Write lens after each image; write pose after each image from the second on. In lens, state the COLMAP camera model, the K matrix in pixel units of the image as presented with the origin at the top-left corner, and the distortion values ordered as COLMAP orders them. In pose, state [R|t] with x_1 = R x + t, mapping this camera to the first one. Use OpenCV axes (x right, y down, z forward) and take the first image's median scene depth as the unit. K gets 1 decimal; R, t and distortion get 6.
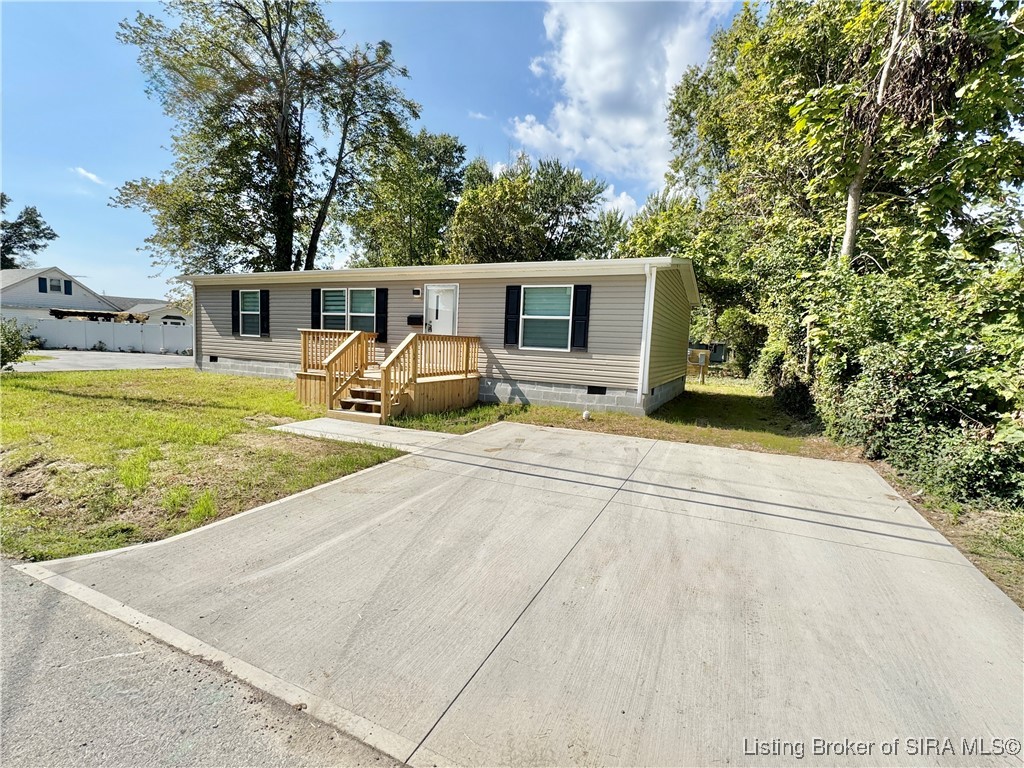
lens RADIAL K [[467.9, 0, 512.0], [0, 467.9, 384.0], [0, 0, 1]] dist [-0.000704, -0.000030]
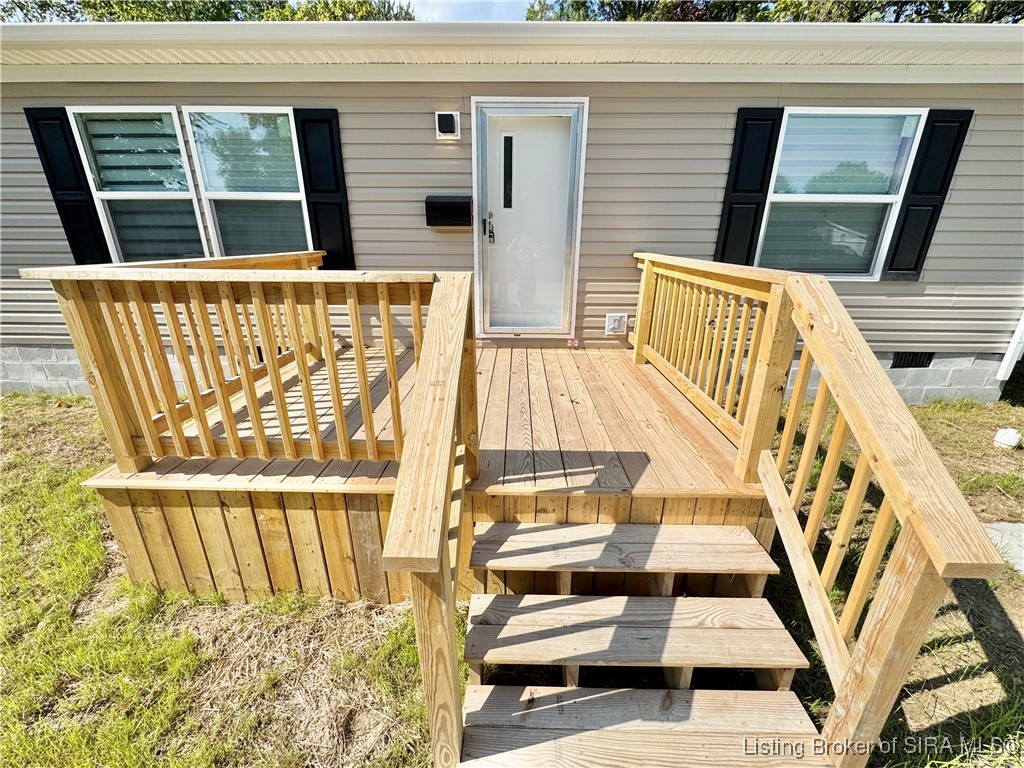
lens RADIAL K [[409.5, 0, 512.0], [0, 409.5, 384.0], [0, 0, 1]] dist [-0.000591, 0.000017]
pose [[0.909559, -0.171122, 0.378707, -0.309224], [0.068082, 0.960333, 0.270418, -0.090552], [-0.409960, -0.220178, 0.885130, 0.672692]]
